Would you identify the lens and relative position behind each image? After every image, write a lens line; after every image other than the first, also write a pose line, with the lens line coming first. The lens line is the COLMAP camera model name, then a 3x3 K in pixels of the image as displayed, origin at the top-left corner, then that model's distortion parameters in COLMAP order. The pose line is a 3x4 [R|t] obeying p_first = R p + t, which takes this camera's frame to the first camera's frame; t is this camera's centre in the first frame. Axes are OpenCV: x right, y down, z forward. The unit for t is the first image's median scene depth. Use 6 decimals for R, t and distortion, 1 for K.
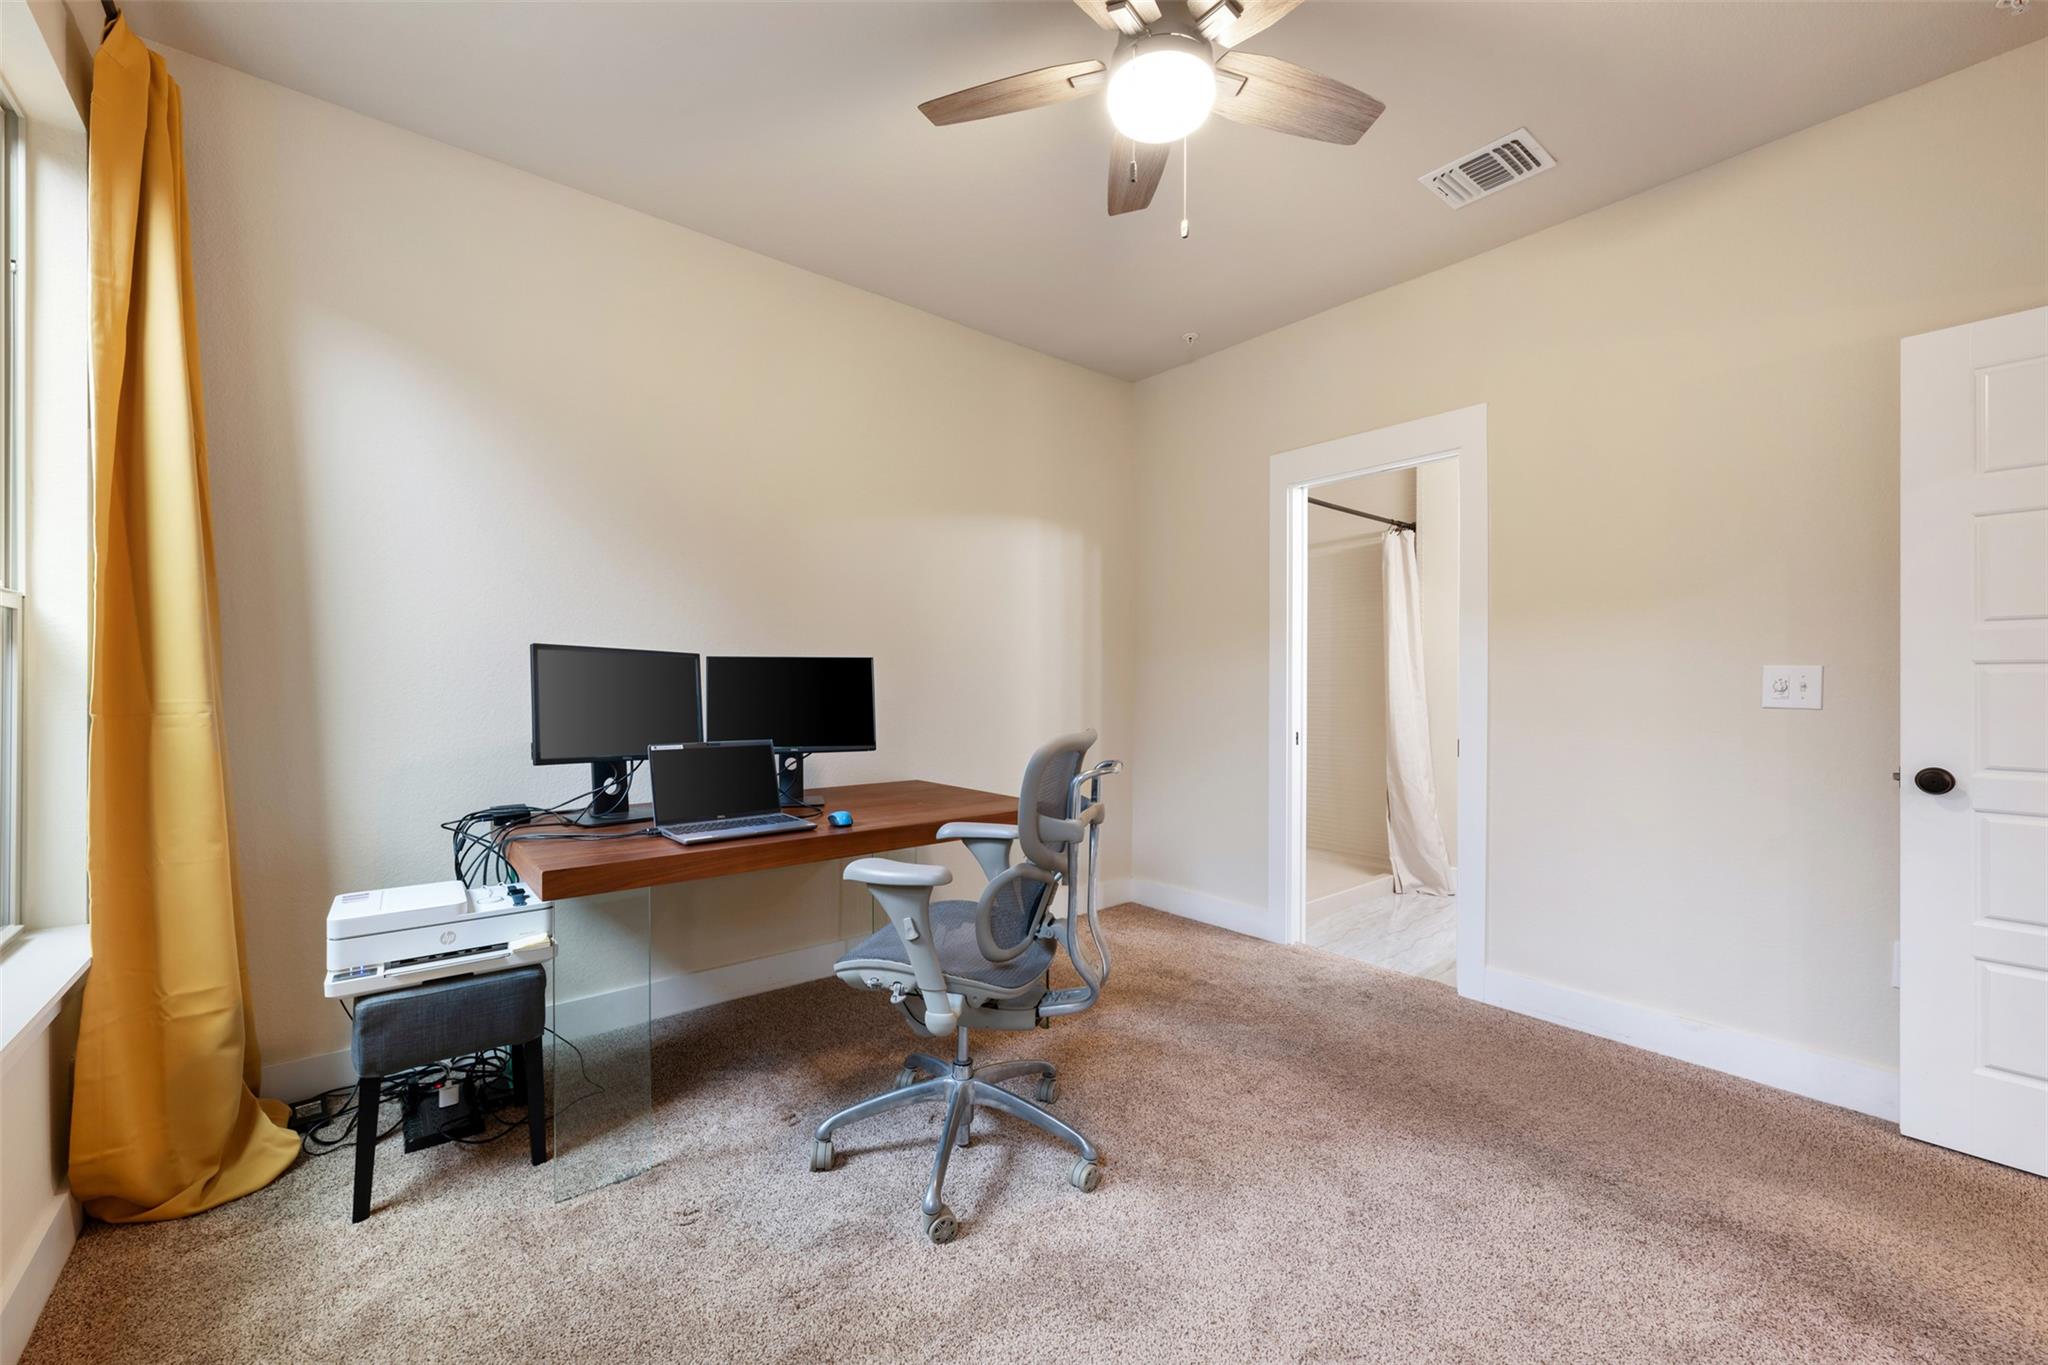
lens RADIAL K [[804.5, 0, 1021.4], [0, 804.5, 681.4], [0, 0, 1]] dist [-0.000668, 0.000107]
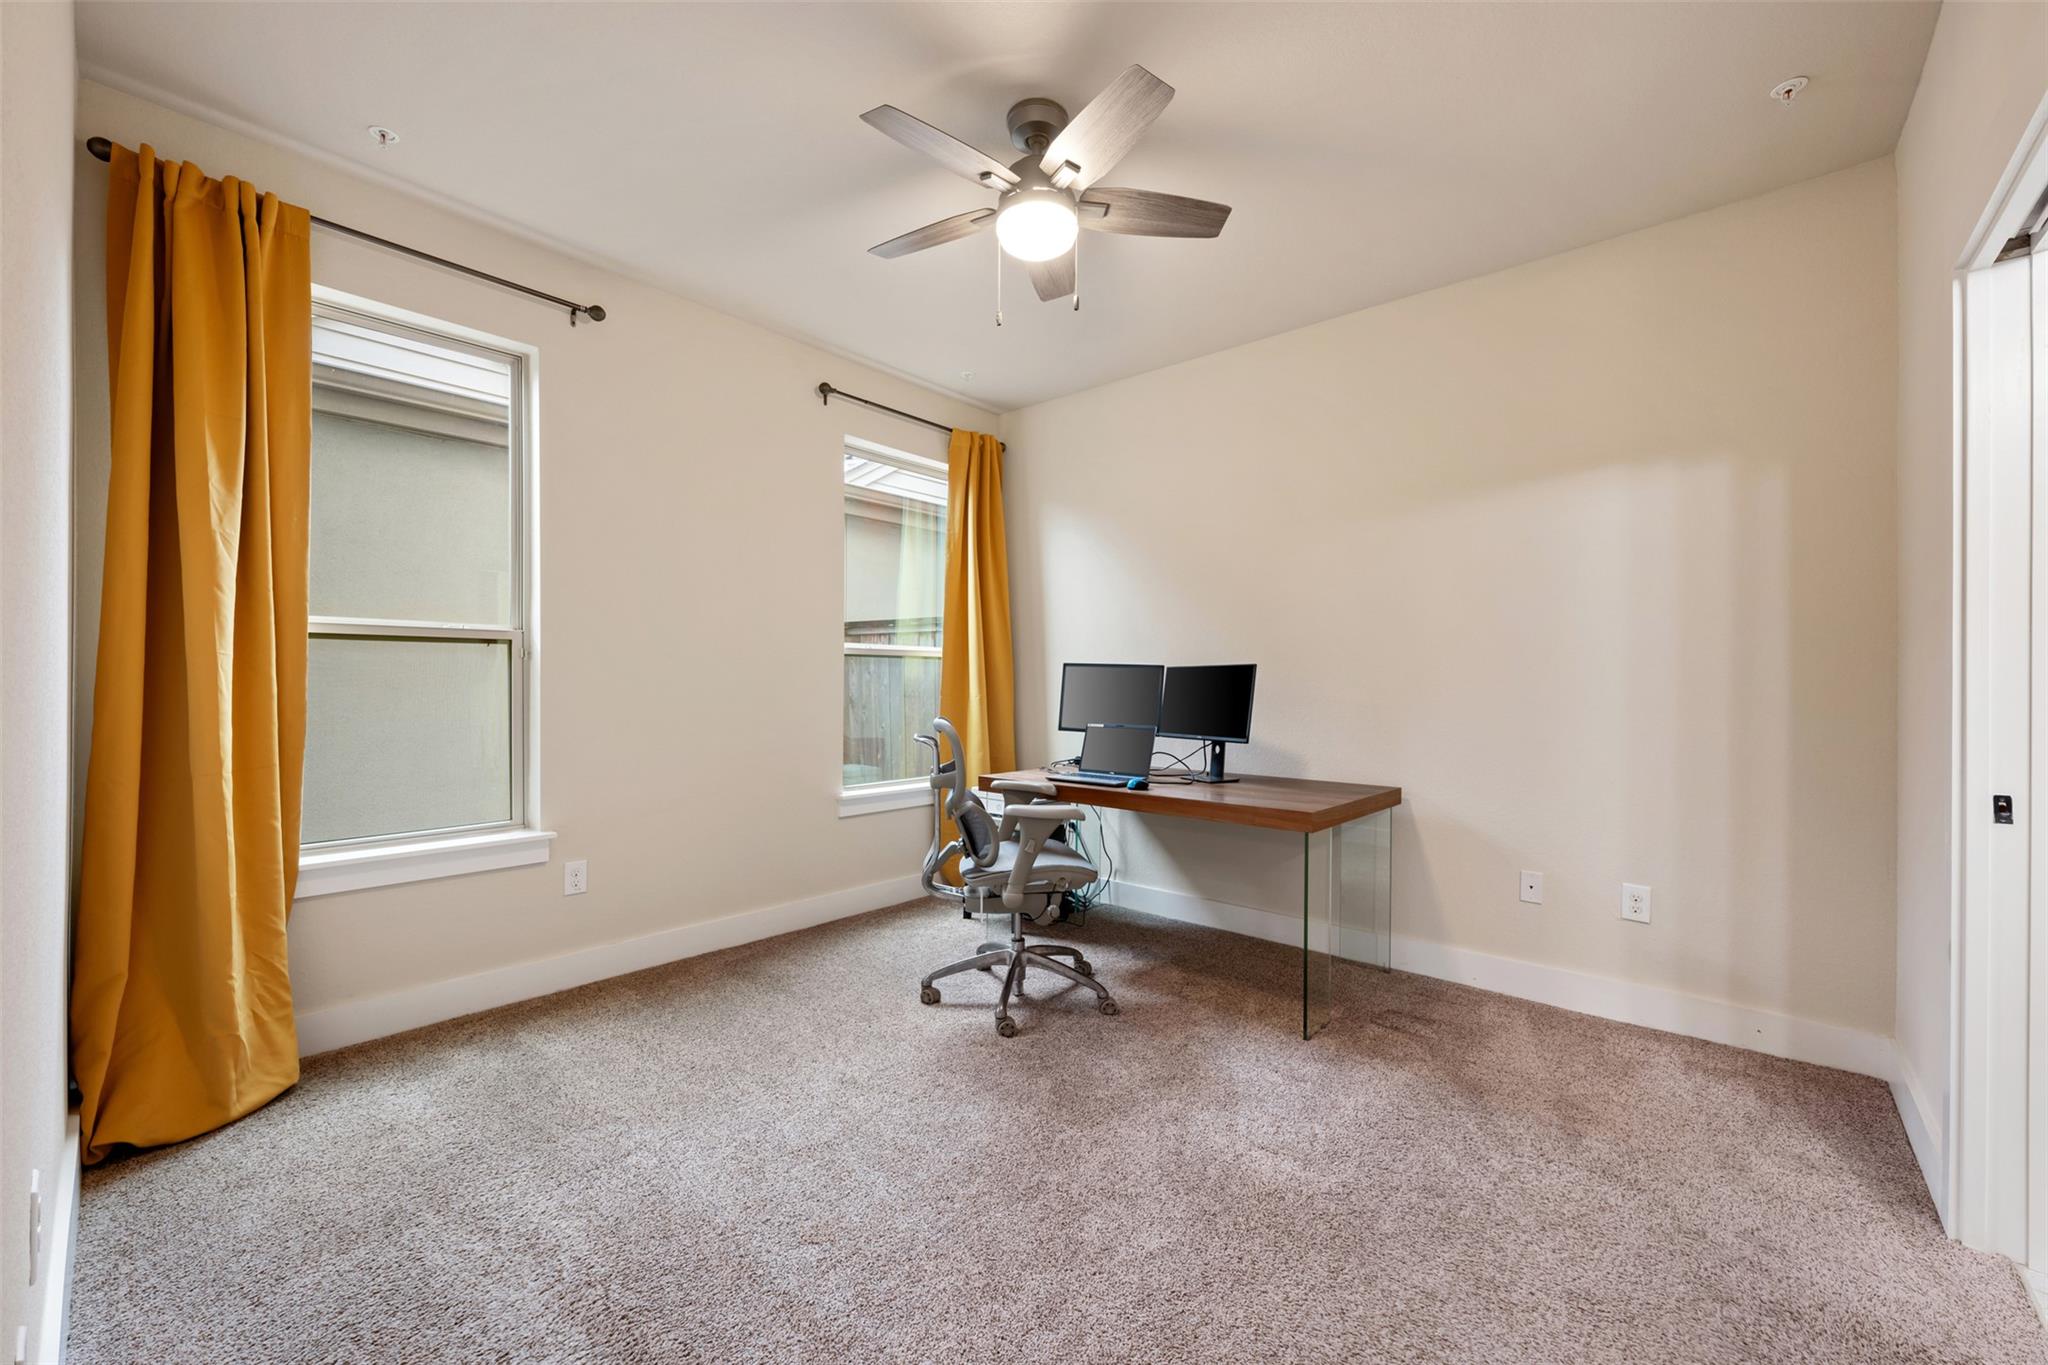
lens RADIAL K [[804.5, 0, 1021.4], [0, 804.5, 681.4], [0, 0, 1]] dist [-0.000668, 0.000107]
pose [[0.150827, -0.006685, -0.988538, 0.914402], [-0.006508, 0.999949, -0.007755, 0.006497], [0.988539, 0.007603, 0.150776, 0.488841]]
